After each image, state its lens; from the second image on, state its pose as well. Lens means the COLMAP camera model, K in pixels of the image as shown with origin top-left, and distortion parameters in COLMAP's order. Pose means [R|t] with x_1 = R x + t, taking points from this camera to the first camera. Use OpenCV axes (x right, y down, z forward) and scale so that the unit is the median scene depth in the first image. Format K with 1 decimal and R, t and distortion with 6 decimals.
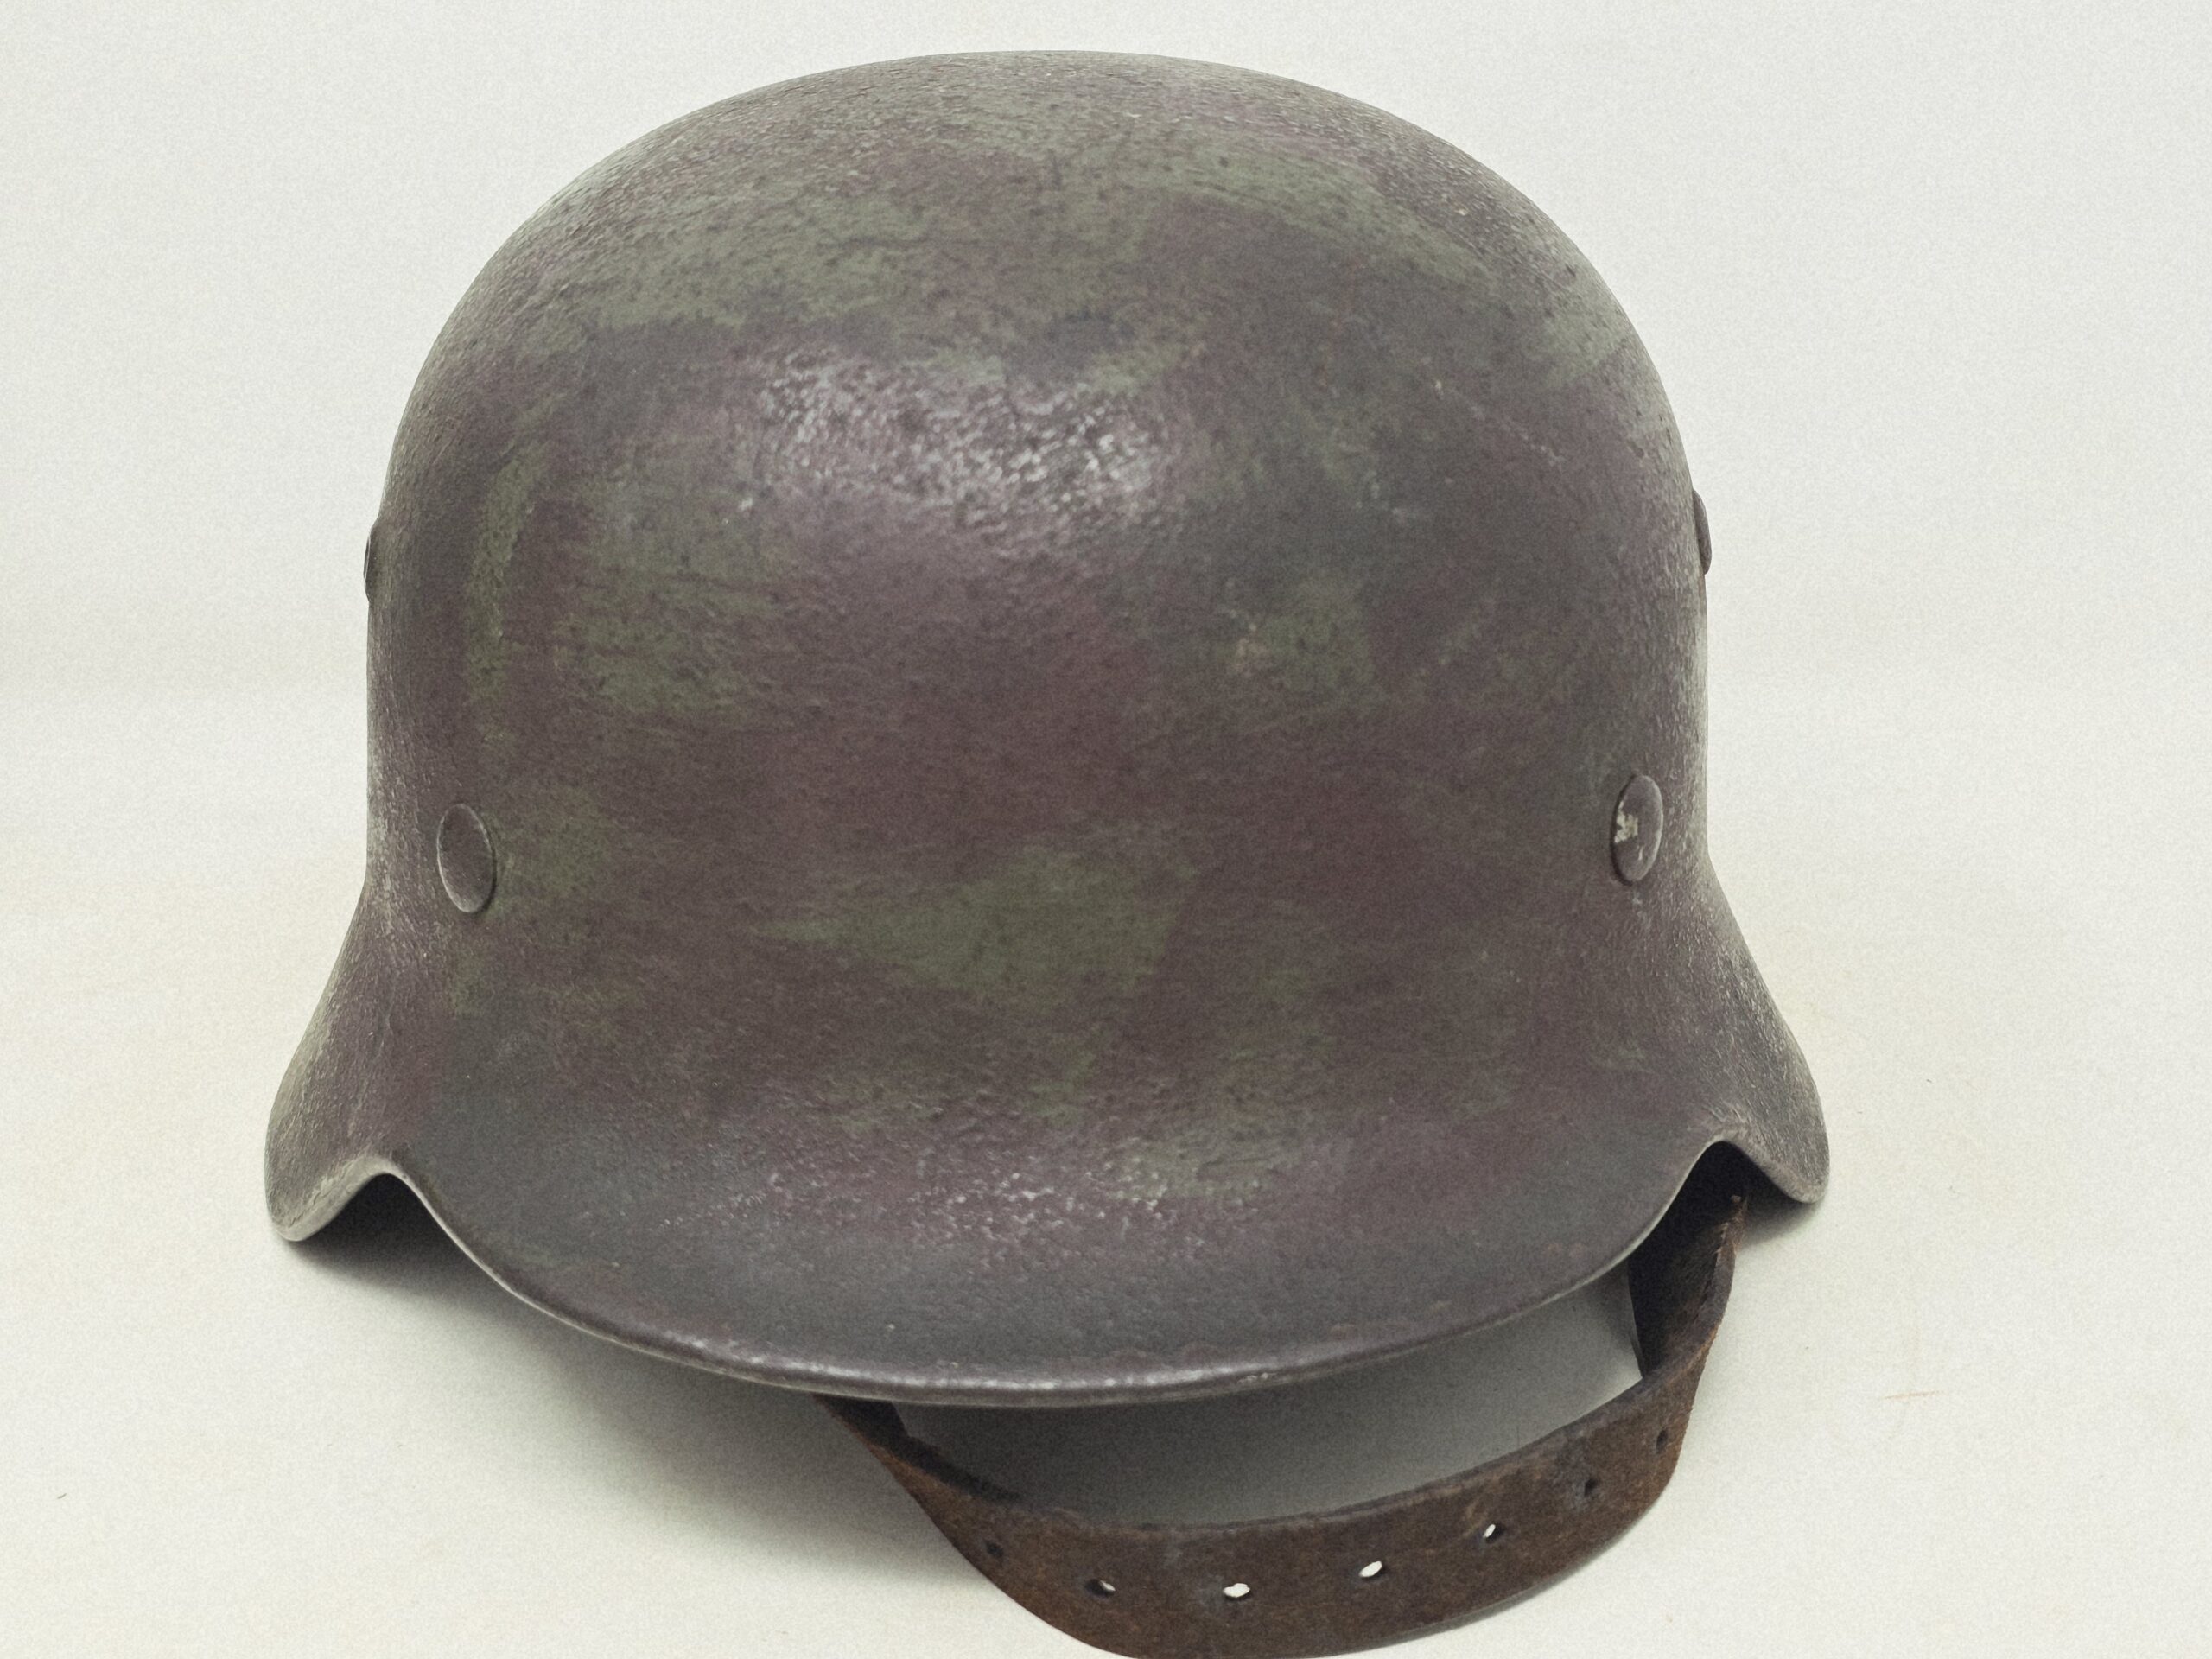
lens RADIAL K [[1486.7, 0, 1104.4], [0, 1486.7, 827.3], [0, 0, 1]] dist [-0.003559, -0.000454]
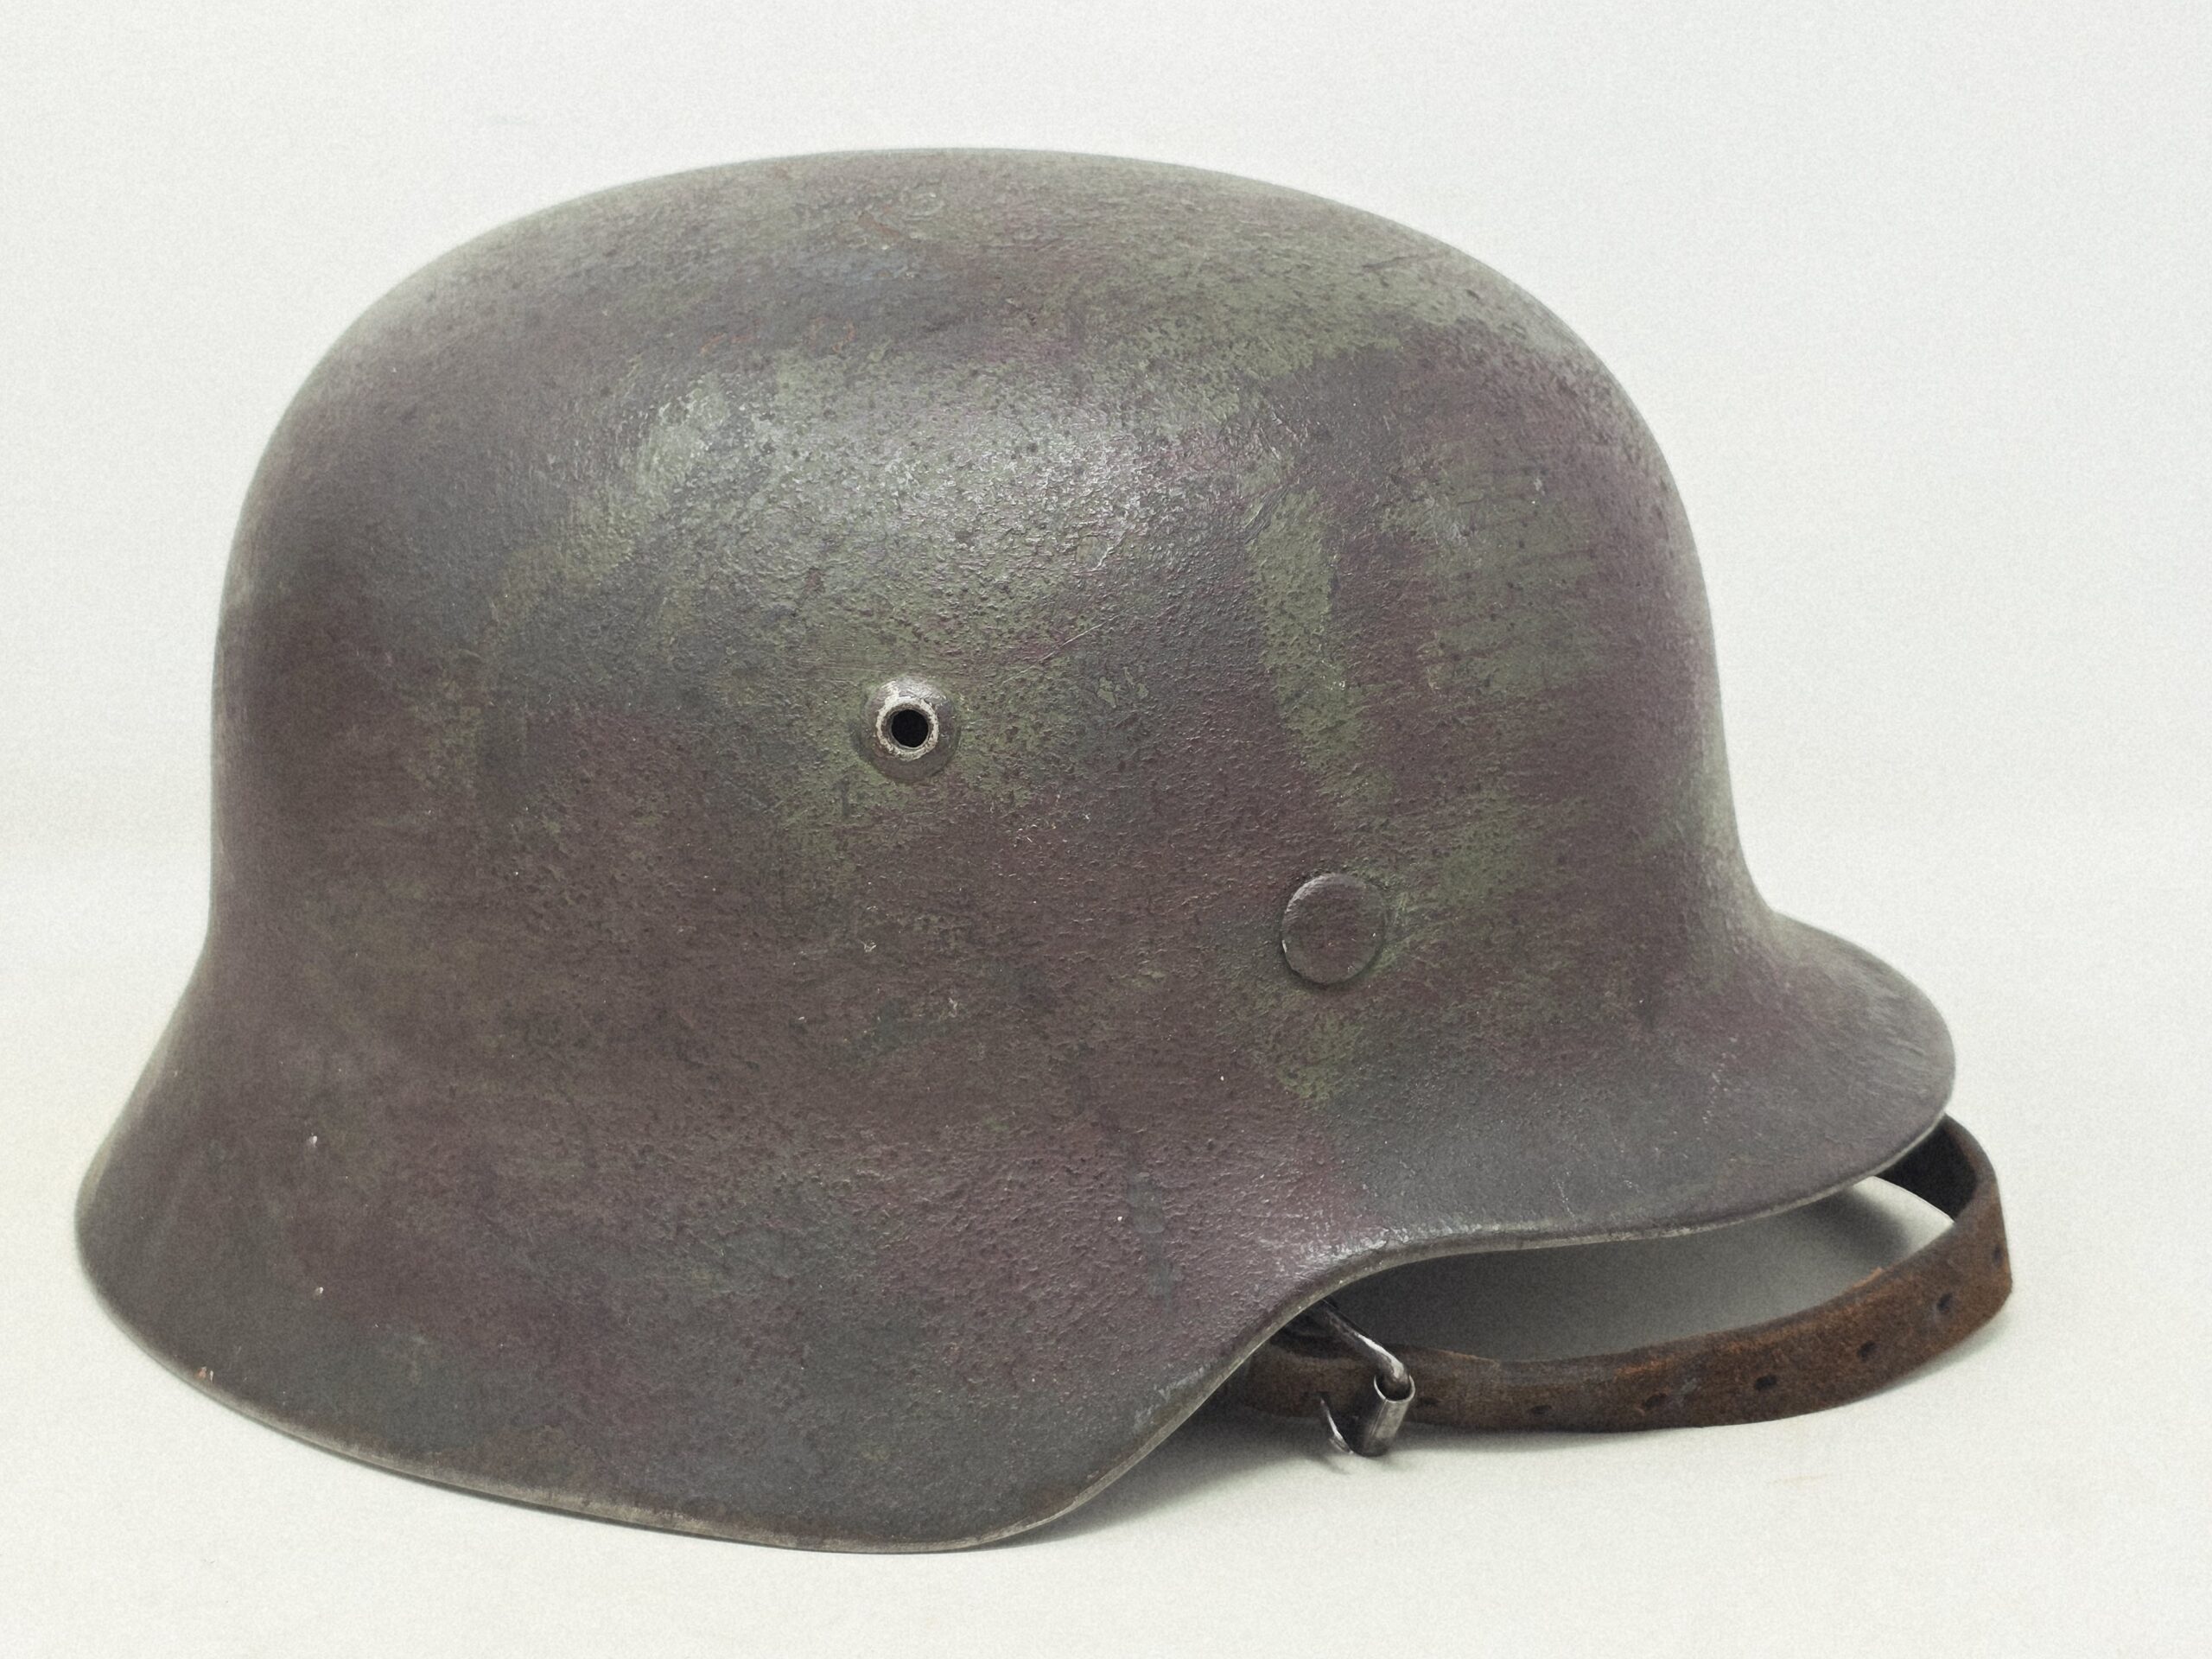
lens RADIAL K [[1486.7, 0, 1104.3], [0, 1486.7, 832.4], [0, 0, 1]] dist [-0.003559, -0.000454]
pose [[0.723778, -0.358310, 0.589712, -1.180045], [0.402916, 0.913244, 0.060373, -0.171228], [-0.560183, 0.193908, 0.805354, 0.328262]]
